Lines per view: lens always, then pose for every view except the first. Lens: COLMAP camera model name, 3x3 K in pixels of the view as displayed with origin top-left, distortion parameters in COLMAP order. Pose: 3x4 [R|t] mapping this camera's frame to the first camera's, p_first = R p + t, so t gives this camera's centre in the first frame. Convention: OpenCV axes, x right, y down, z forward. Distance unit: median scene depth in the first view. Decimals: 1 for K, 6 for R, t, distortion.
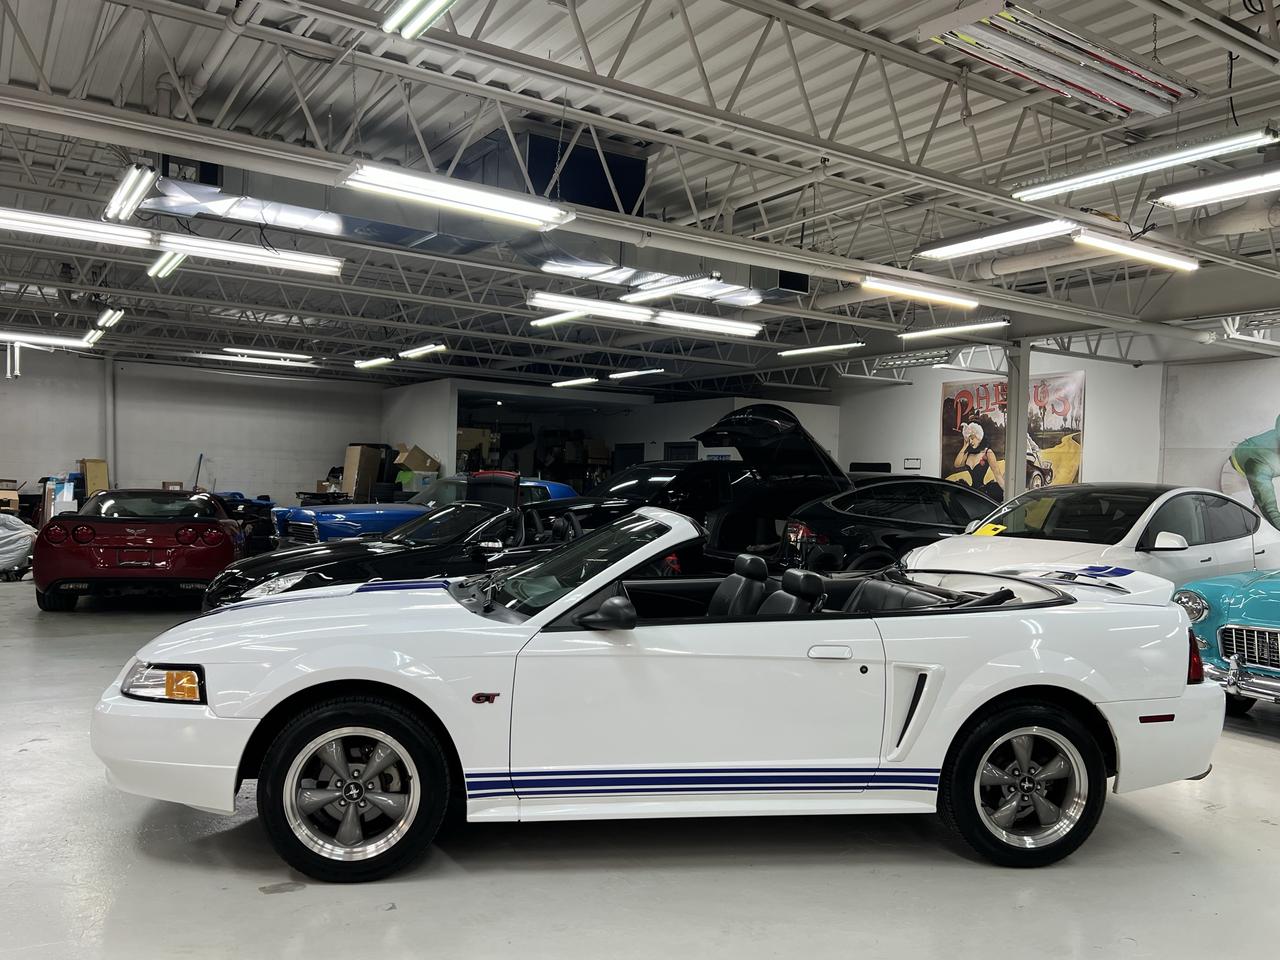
lens RADIAL K [[999.7, 0, 636.7], [0, 999.7, 481.3], [0, 0, 1]] dist [0.040706, -0.056821]
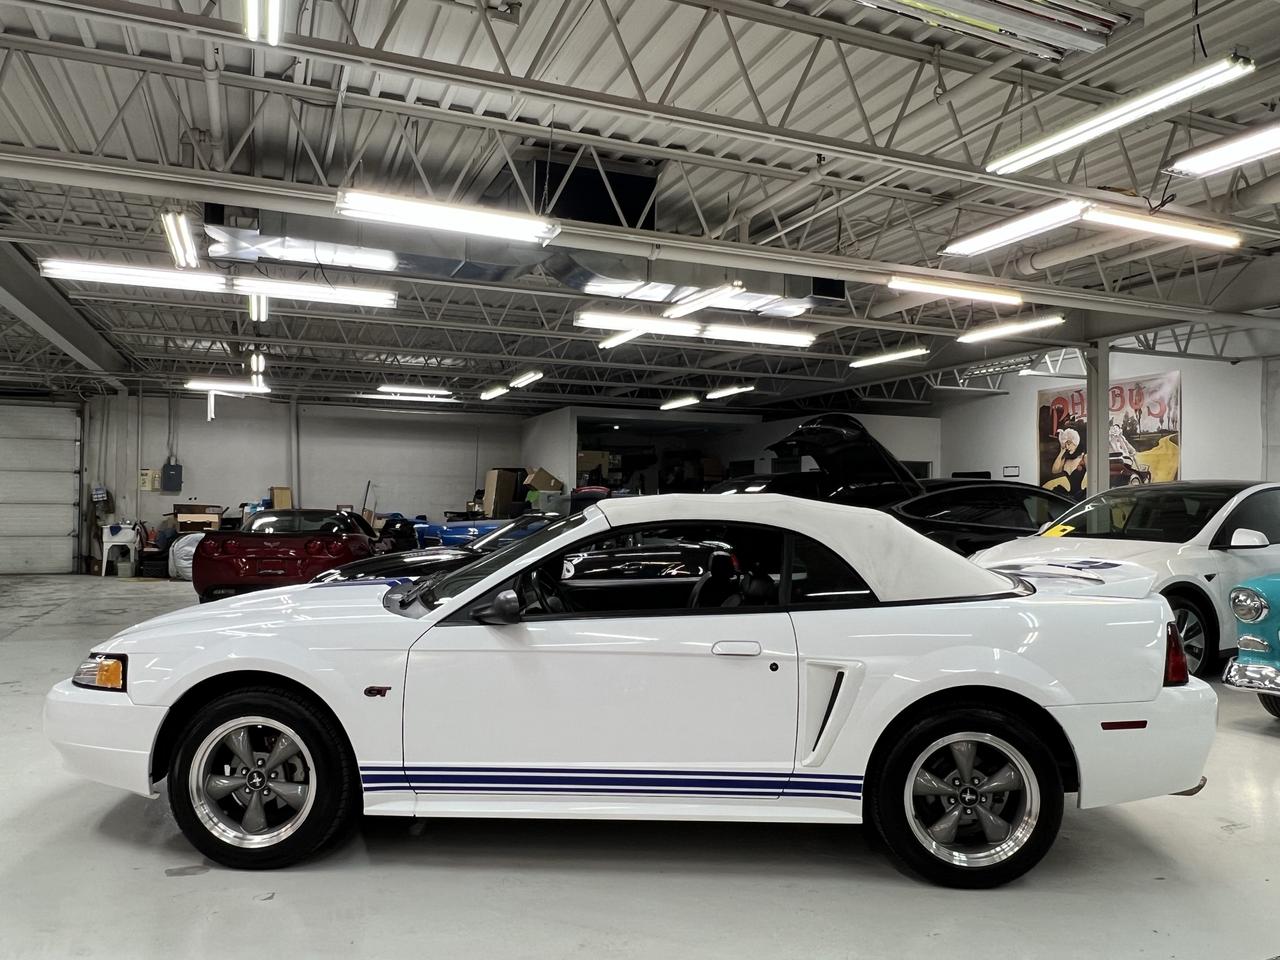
lens RADIAL K [[897.0, 0, 635.0], [0, 897.0, 480.6], [0, 0, 1]] dist [-0.011120, -0.000916]
pose [[0.983680, -0.026184, -0.178009, 0.144534], [0.021748, 0.999404, -0.026823, 0.019426], [0.178605, 0.022514, 0.983663, 0.088025]]
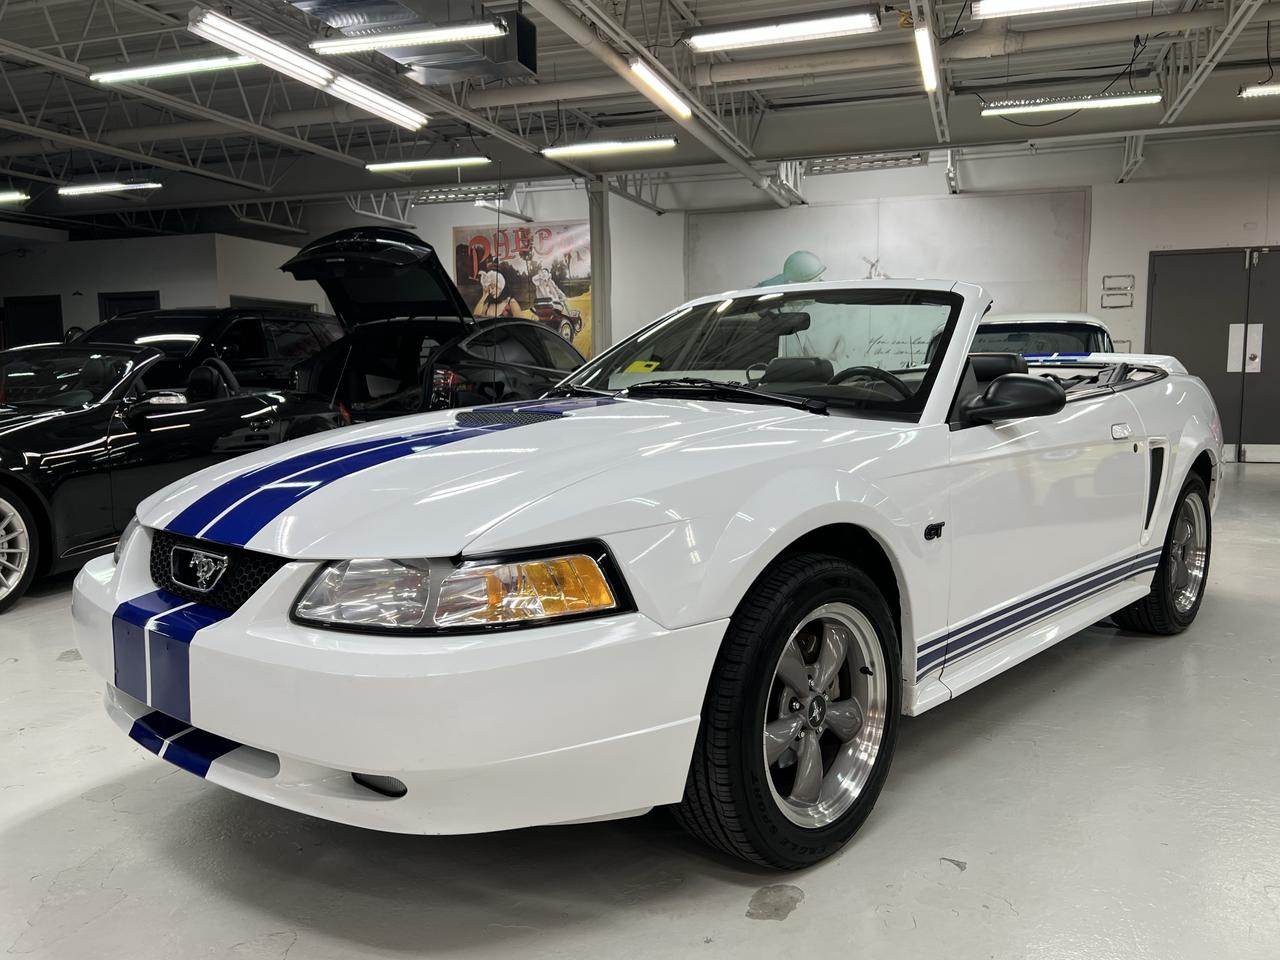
lens RADIAL K [[1022.9, 0, 640.0], [0, 1022.9, 480.0], [0, 0, 1]] dist [0.008129, 0.004638]
pose [[0.779873, -0.104045, 0.617230, -0.387914], [0.034069, 0.991682, 0.124120, 0.050409], [-0.625010, -0.075770, 0.776931, 0.324859]]
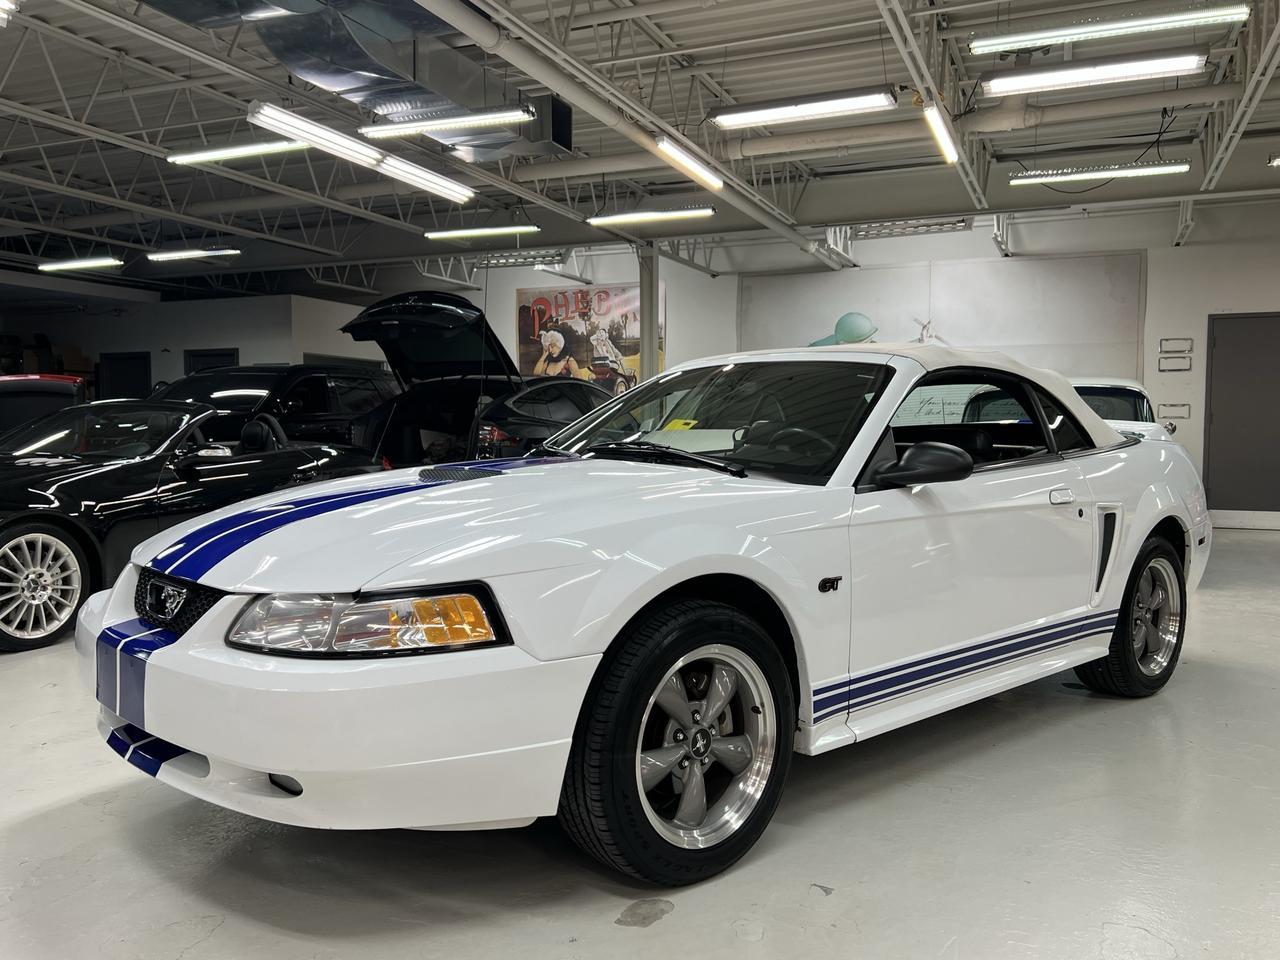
lens RADIAL K [[1030.1, 0, 636.6], [0, 1030.1, 479.2], [0, 0, 1]] dist [0.018547, -0.003122]
pose [[0.829530, -0.056804, 0.555566, -0.367091], [0.023569, 0.997488, 0.066796, 0.047516], [-0.557965, -0.042315, 0.828785, 0.251646]]
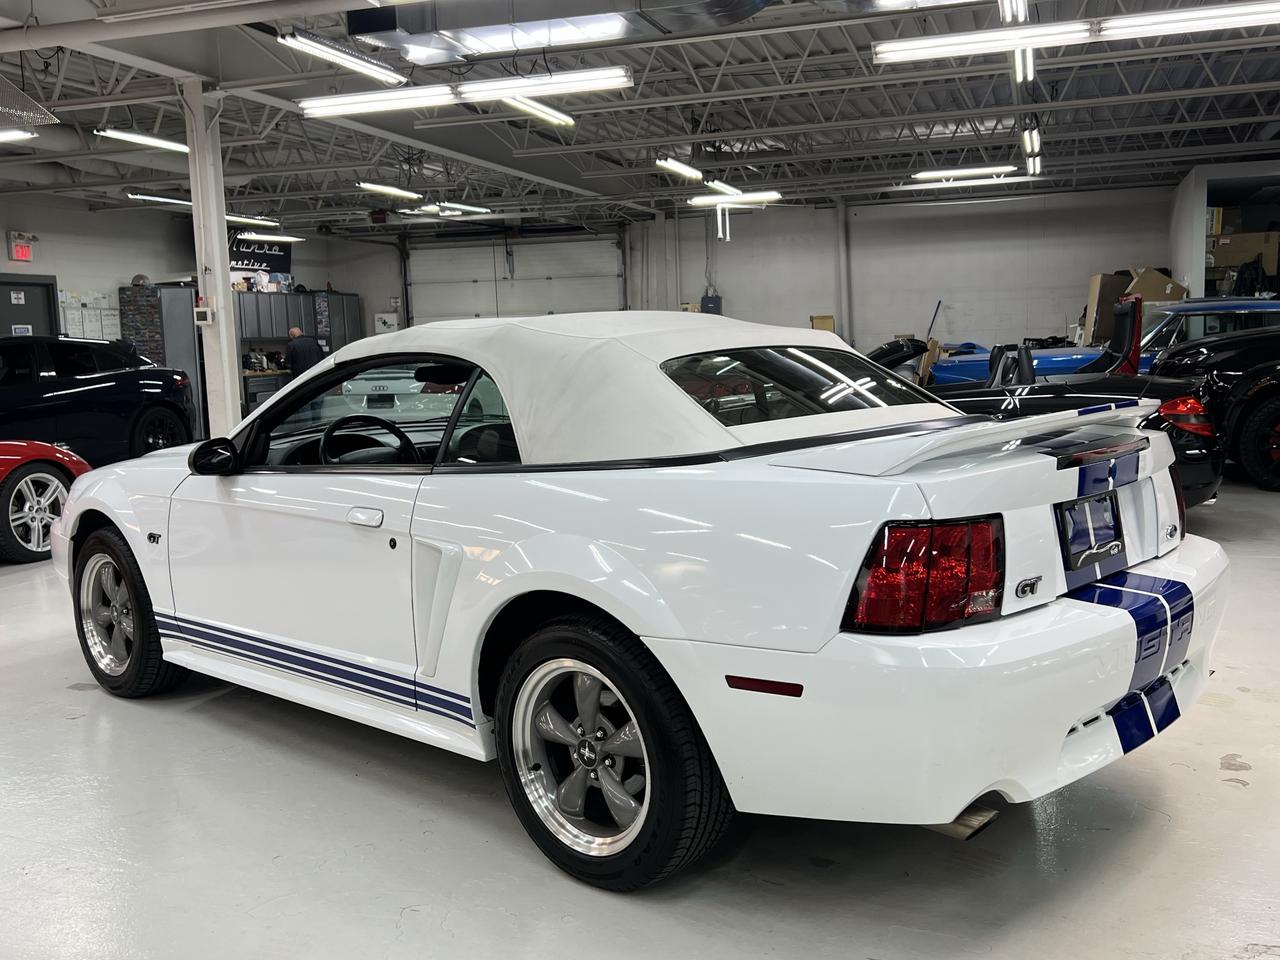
lens RADIAL K [[1201.7, 0, 642.9], [0, 1201.7, 488.5], [0, 0, 1]] dist [0.012853, -0.002817]
pose [[0.632196, 0.042647, -0.773634, 0.574634], [0.055187, 0.993470, 0.099862, 0.041445], [0.772841, -0.105827, 0.625714, 0.345989]]
